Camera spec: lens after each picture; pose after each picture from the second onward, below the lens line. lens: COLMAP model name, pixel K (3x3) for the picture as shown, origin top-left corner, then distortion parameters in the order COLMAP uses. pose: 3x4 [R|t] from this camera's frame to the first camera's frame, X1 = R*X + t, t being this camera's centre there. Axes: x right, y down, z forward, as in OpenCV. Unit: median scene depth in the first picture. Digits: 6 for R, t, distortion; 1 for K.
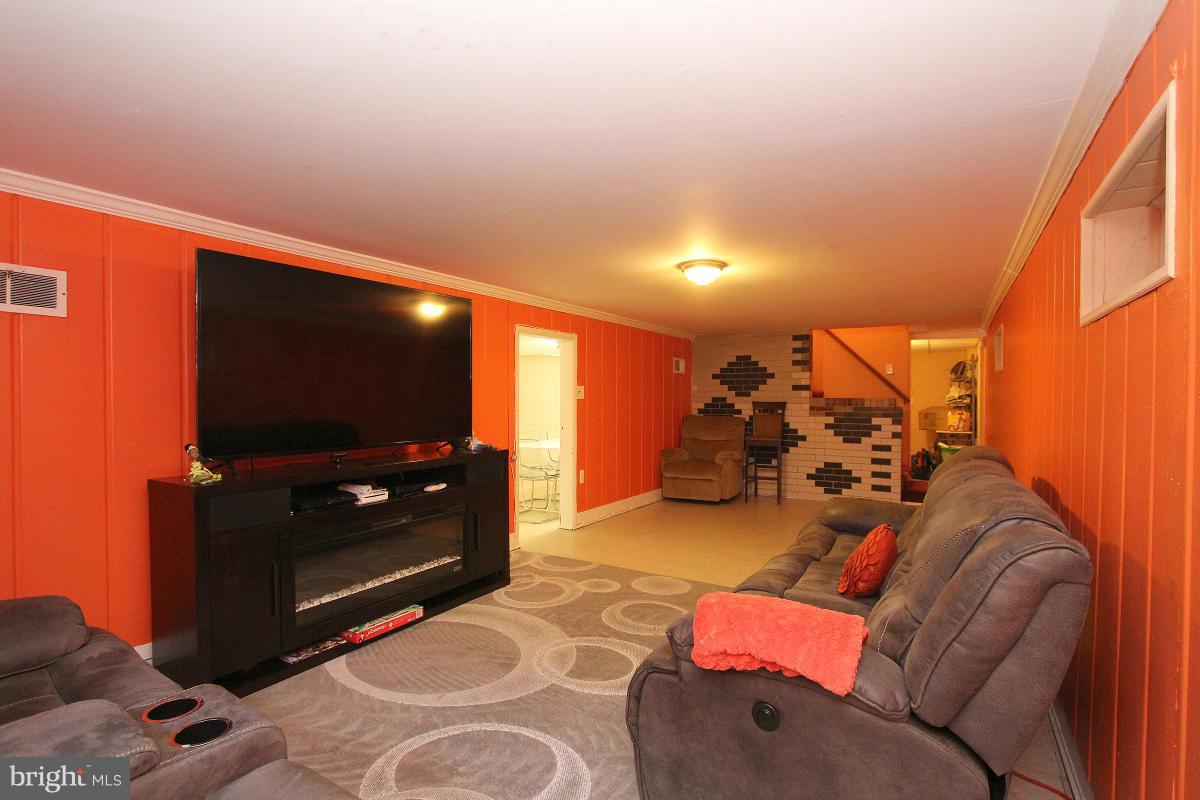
lens RADIAL K [[581.9, 0, 599.1], [0, 581.9, 405.1], [0, 0, 1]] dist [-0.013133, 0.000576]
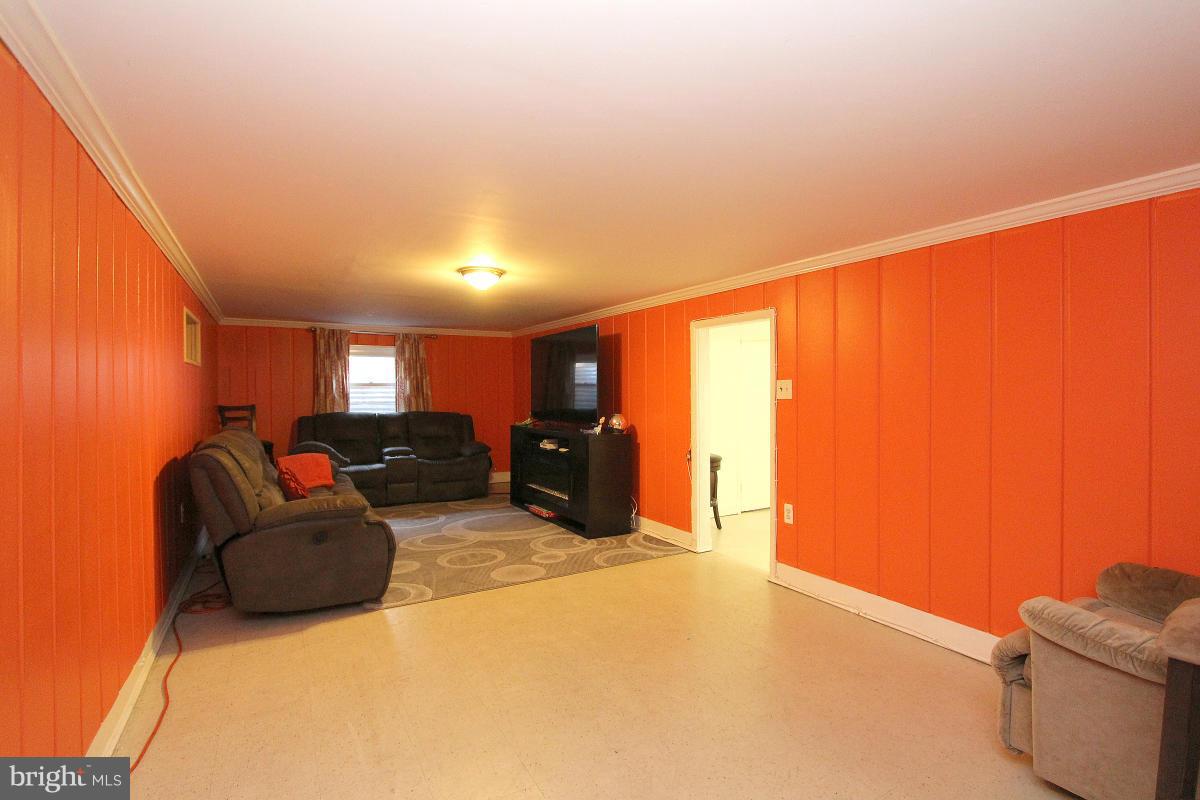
lens RADIAL K [[581.9, 0, 599.1], [0, 581.9, 405.1], [0, 0, 1]] dist [-0.013133, 0.000576]
pose [[-0.492397, 0.015240, -0.870237, 0.877624], [-0.015047, 0.999548, 0.026019, -0.024041], [0.870241, 0.025906, -0.491945, 1.510863]]
